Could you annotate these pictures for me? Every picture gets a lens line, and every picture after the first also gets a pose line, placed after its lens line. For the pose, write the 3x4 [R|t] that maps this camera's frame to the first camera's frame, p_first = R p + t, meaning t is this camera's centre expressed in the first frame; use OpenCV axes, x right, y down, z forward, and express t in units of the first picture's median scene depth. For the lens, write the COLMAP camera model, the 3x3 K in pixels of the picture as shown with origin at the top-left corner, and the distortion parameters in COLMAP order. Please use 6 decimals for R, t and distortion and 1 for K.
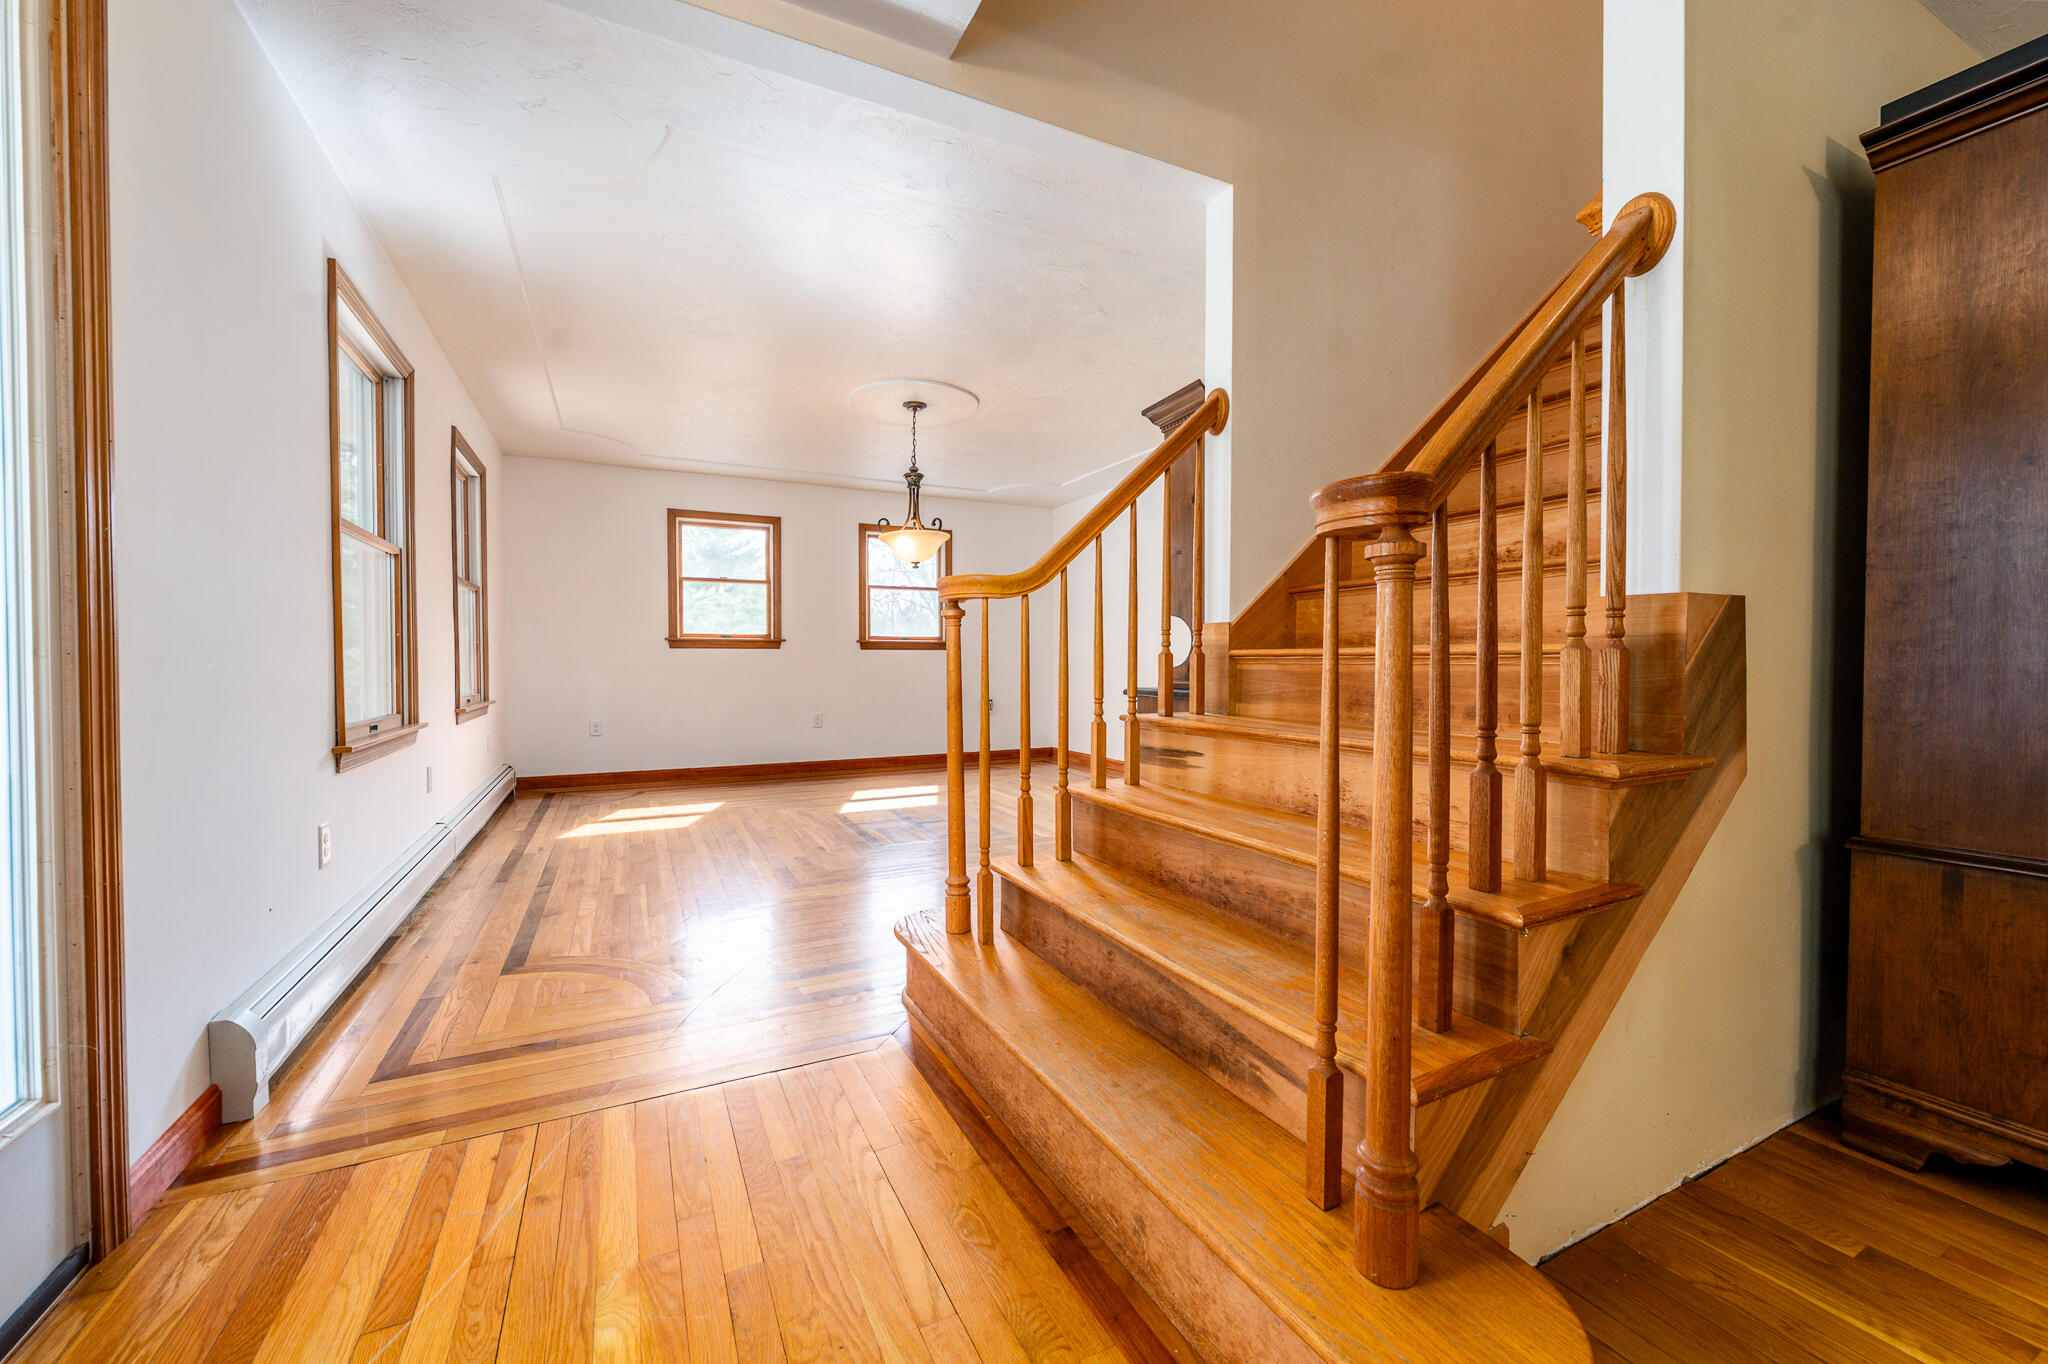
lens RADIAL K [[821.4, 0, 1038.8], [0, 821.4, 666.6], [0, 0, 1]] dist [0.013885, -0.000262]
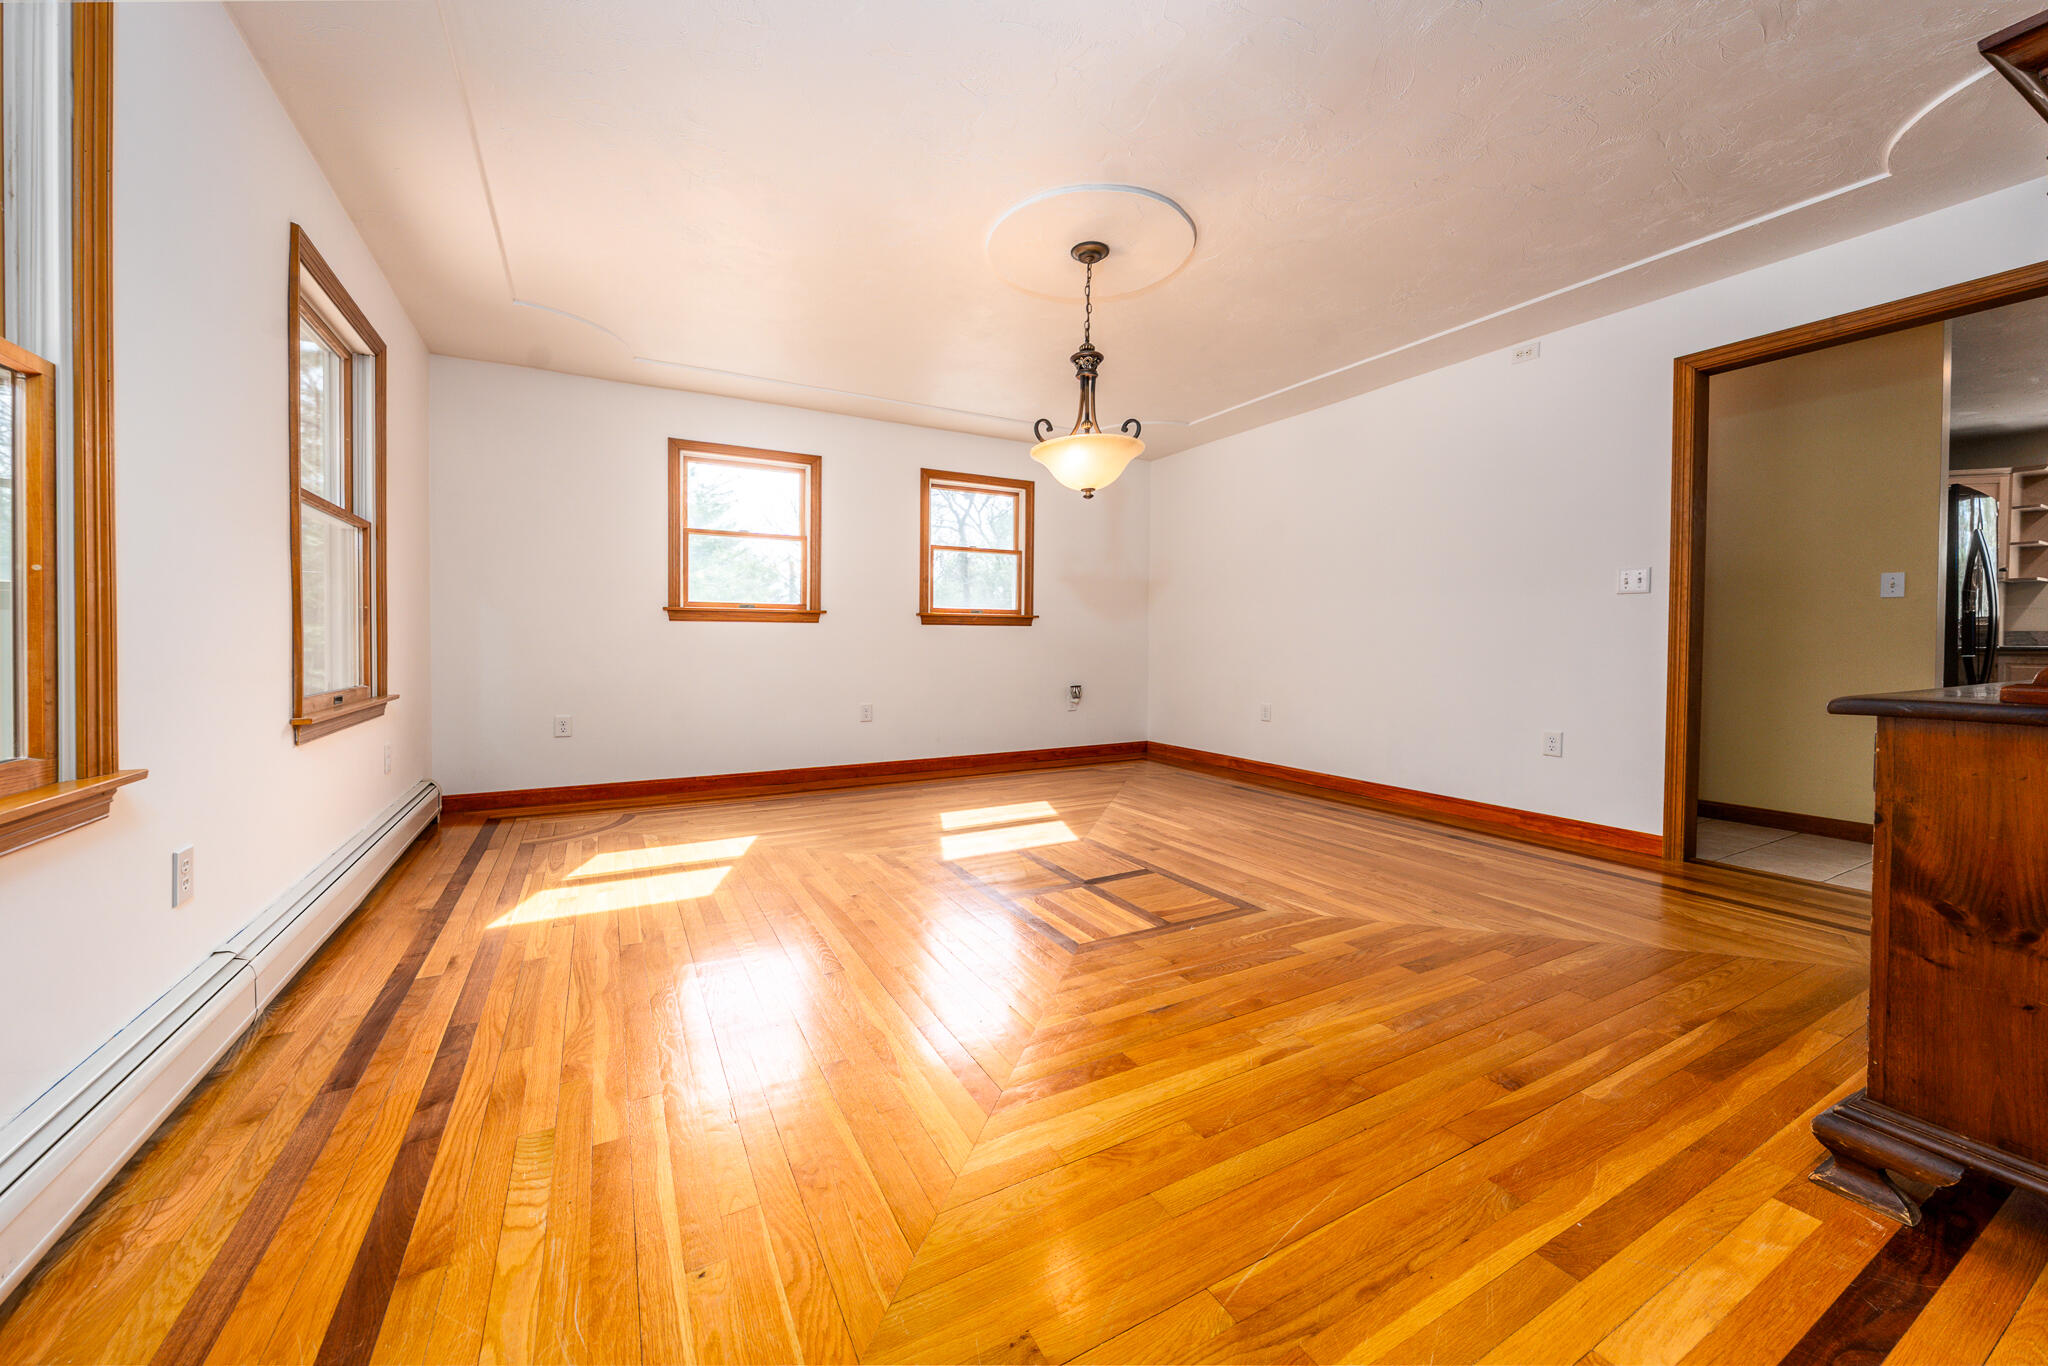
lens RADIAL K [[697.3, 0, 1082.6], [0, 697.3, 644.0], [0, 0, 1]] dist [-0.002125, -0.000022]
pose [[0.990600, 0.006937, 0.136613, -0.170106], [-0.007006, 0.999975, 0.000022, -0.003067], [-0.136609, -0.000979, 0.990625, 0.332275]]
